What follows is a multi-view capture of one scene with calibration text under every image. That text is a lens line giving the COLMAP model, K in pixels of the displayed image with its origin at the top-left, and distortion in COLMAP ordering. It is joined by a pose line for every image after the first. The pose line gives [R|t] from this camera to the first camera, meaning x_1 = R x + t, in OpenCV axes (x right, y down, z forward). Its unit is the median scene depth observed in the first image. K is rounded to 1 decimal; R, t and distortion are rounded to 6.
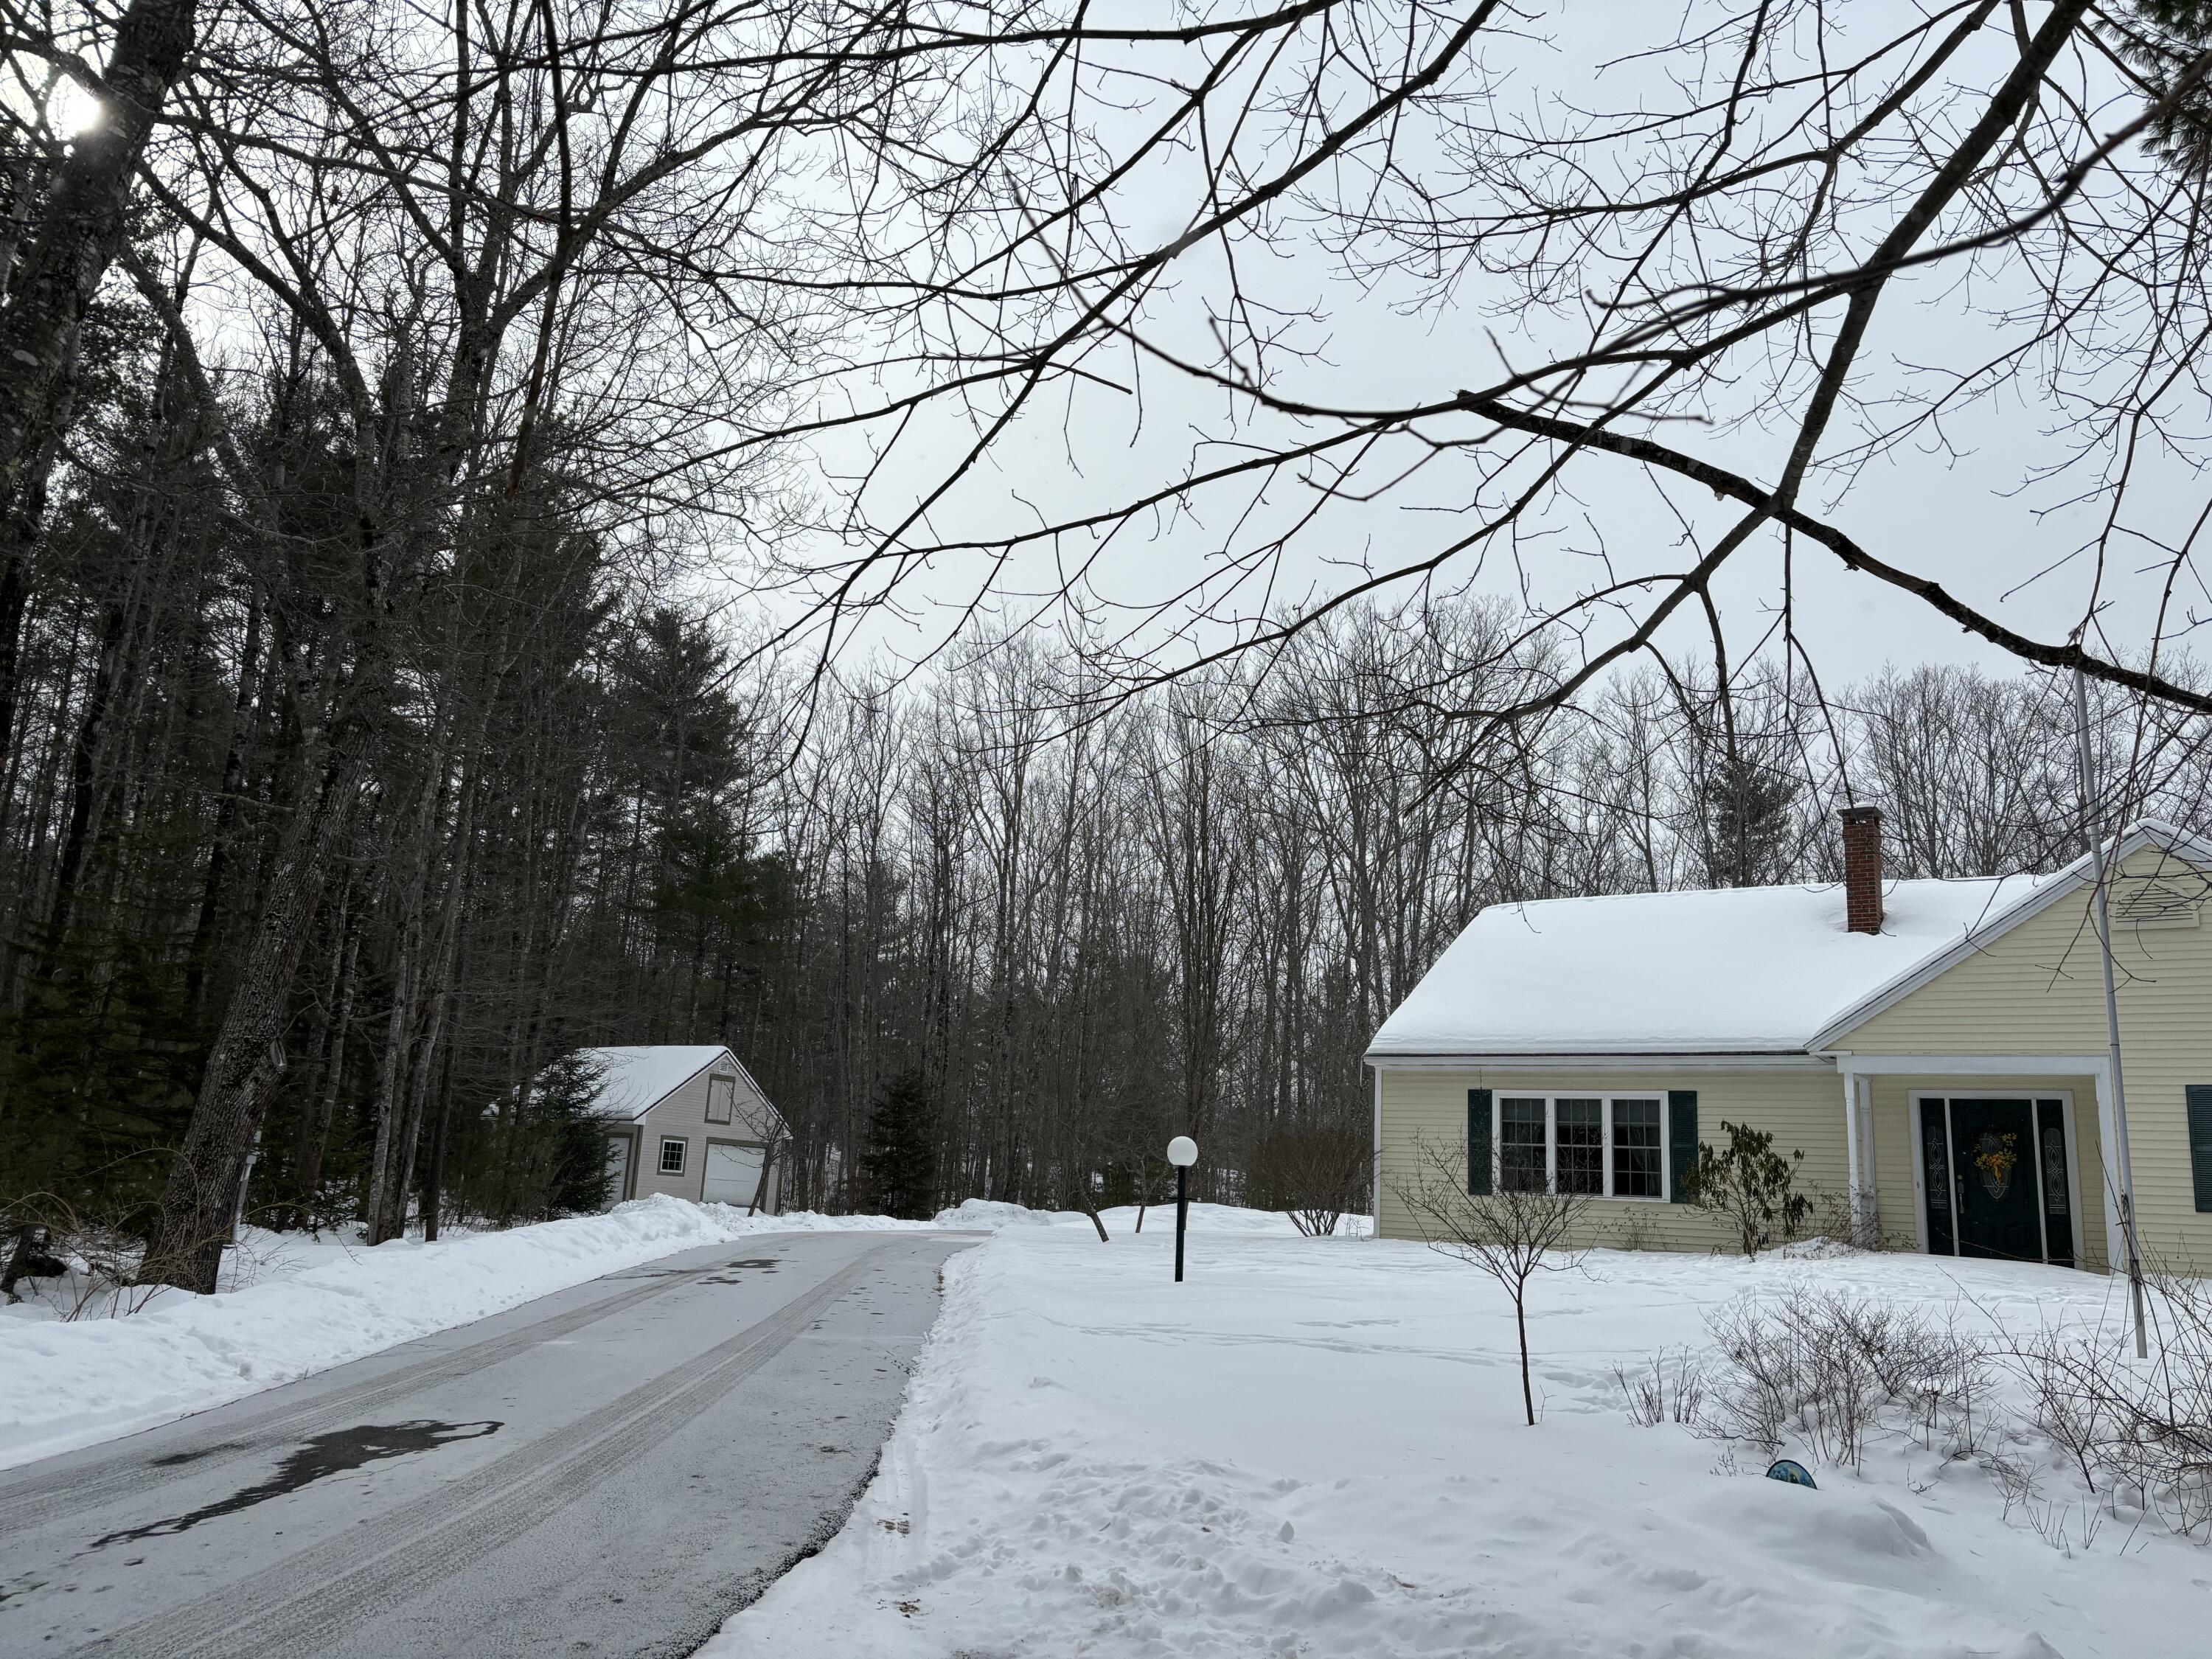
lens RADIAL K [[1662.5, 0, 1106.0], [0, 1662.5, 829.5], [0, 0, 1]] dist [-0.002302, 0.119192]
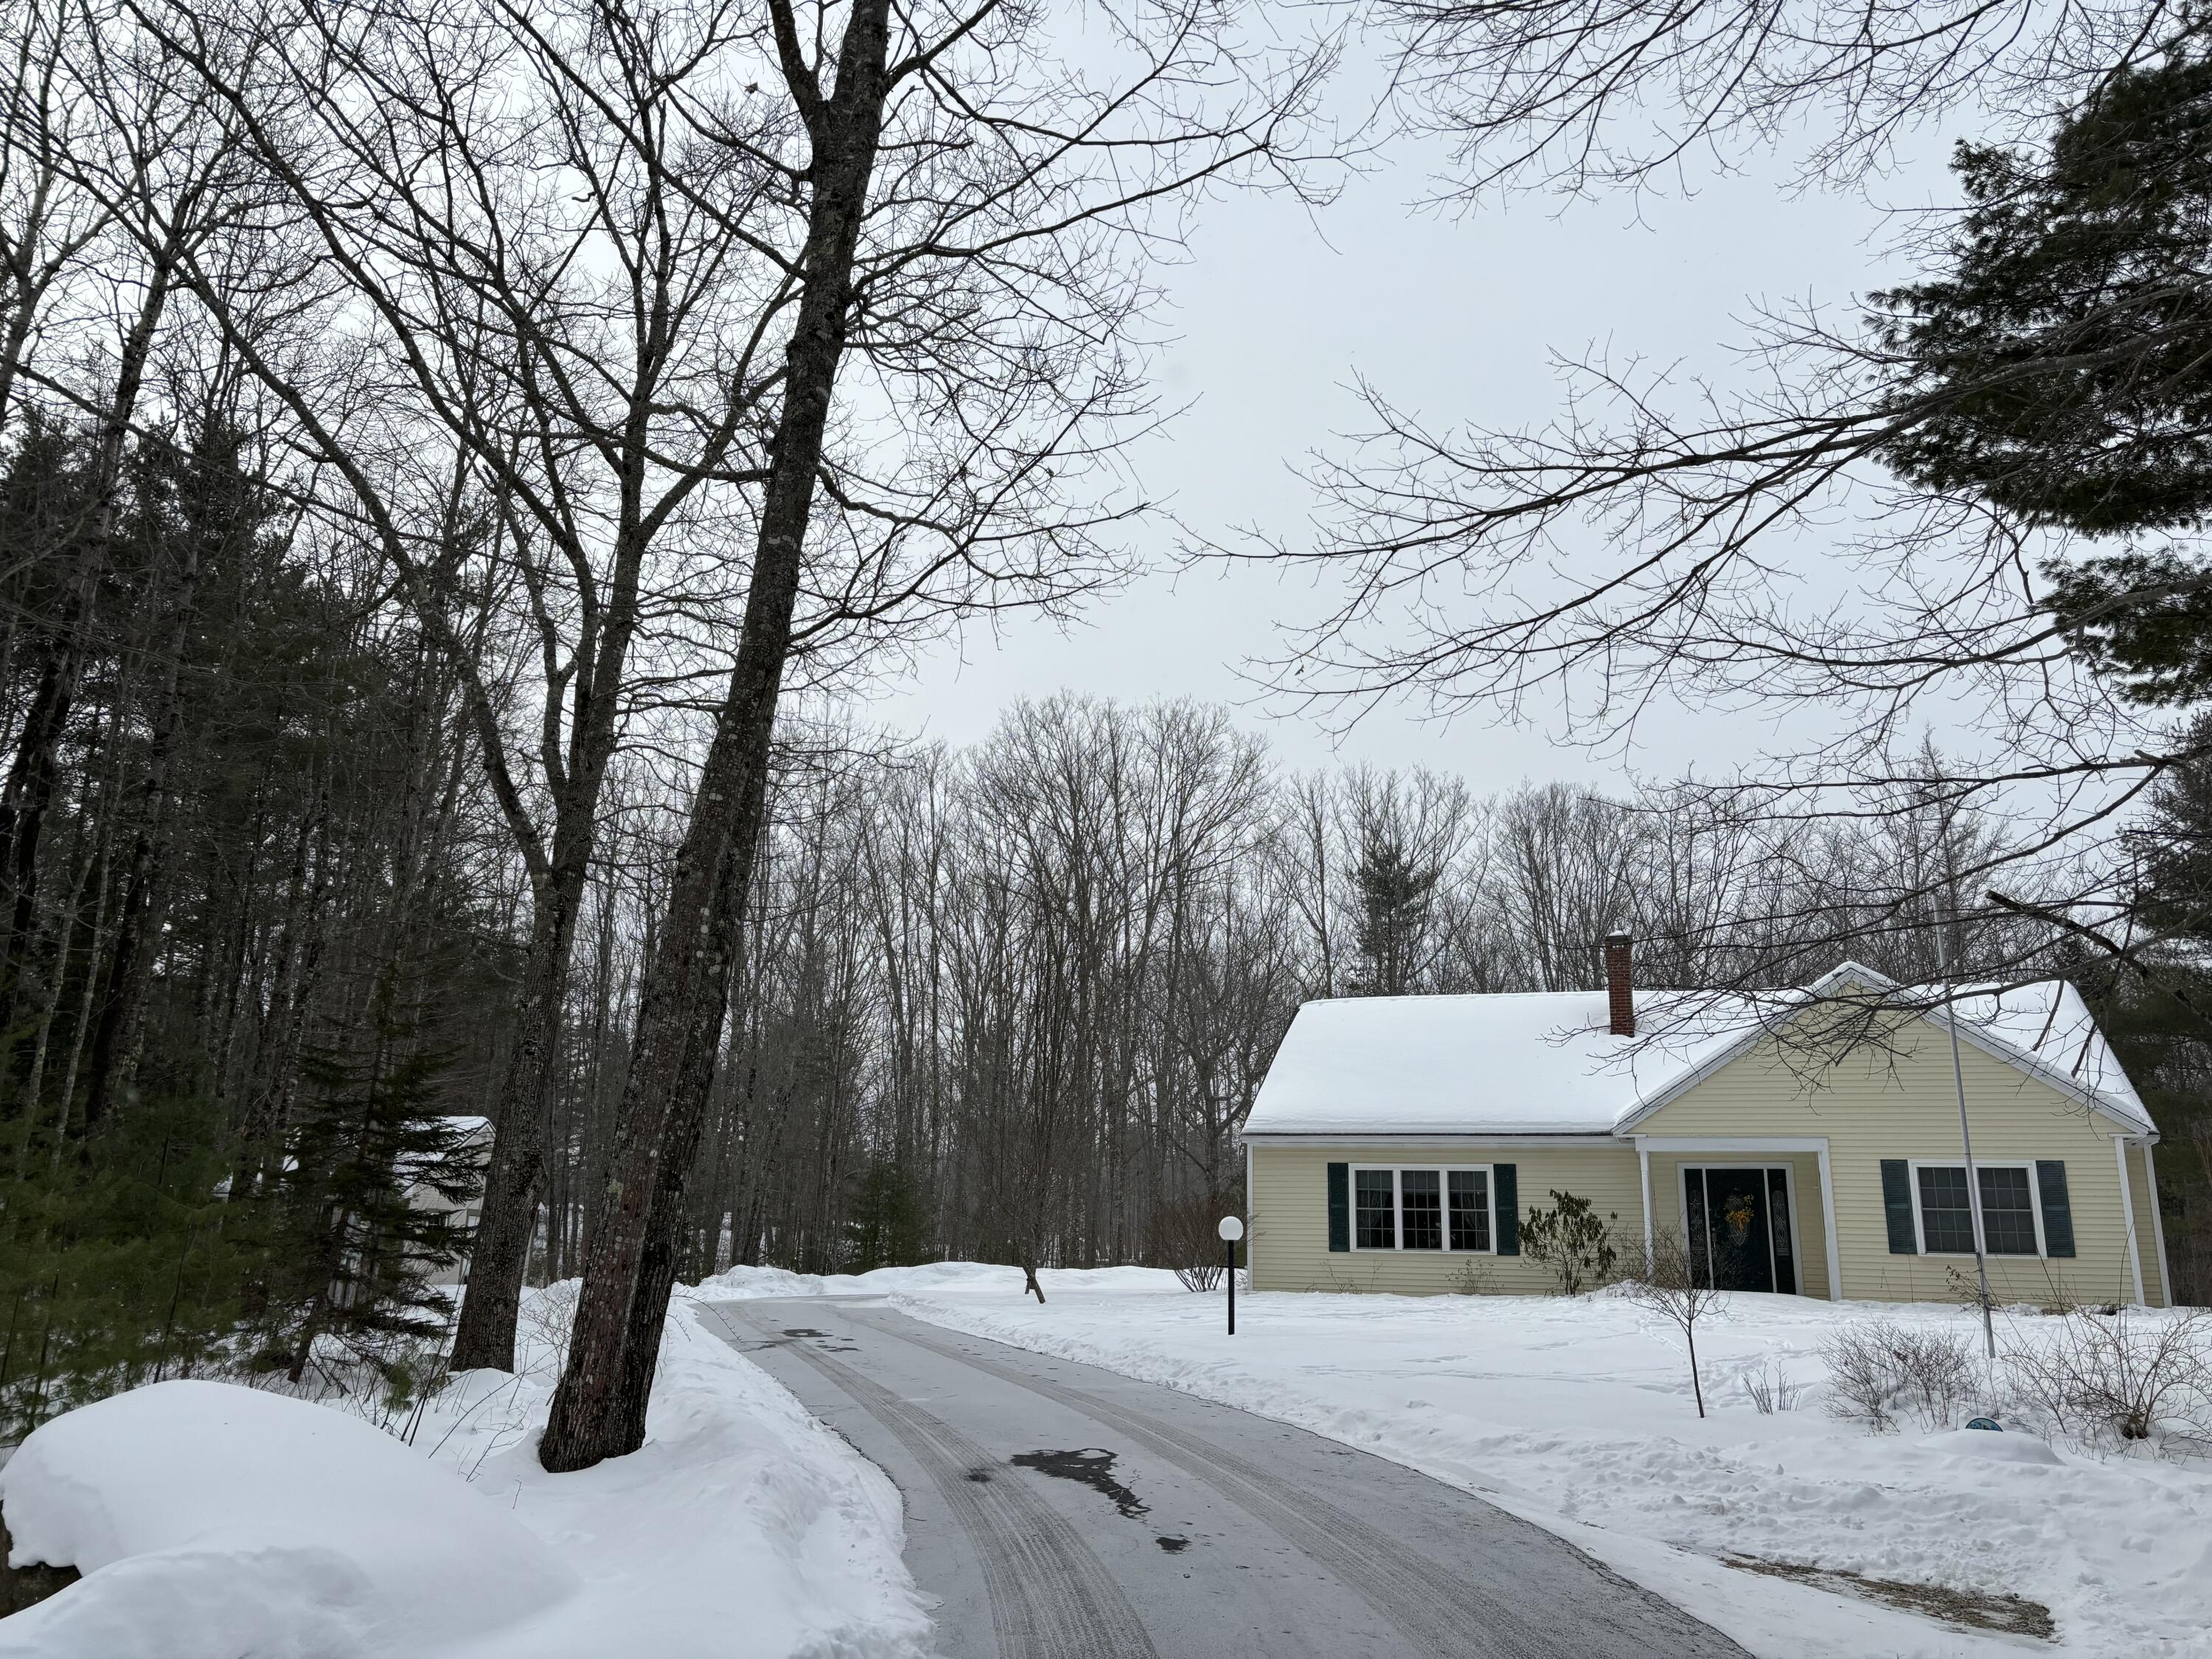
lens RADIAL K [[1683.5, 0, 1106.0], [0, 1683.5, 829.5], [0, 0, 1]] dist [0.063683, -0.001091]
pose [[0.966173, 0.036341, 0.255322, -0.273603], [-0.030179, 0.999152, -0.028011, -0.048380], [-0.256124, 0.019358, 0.966450, -0.152061]]
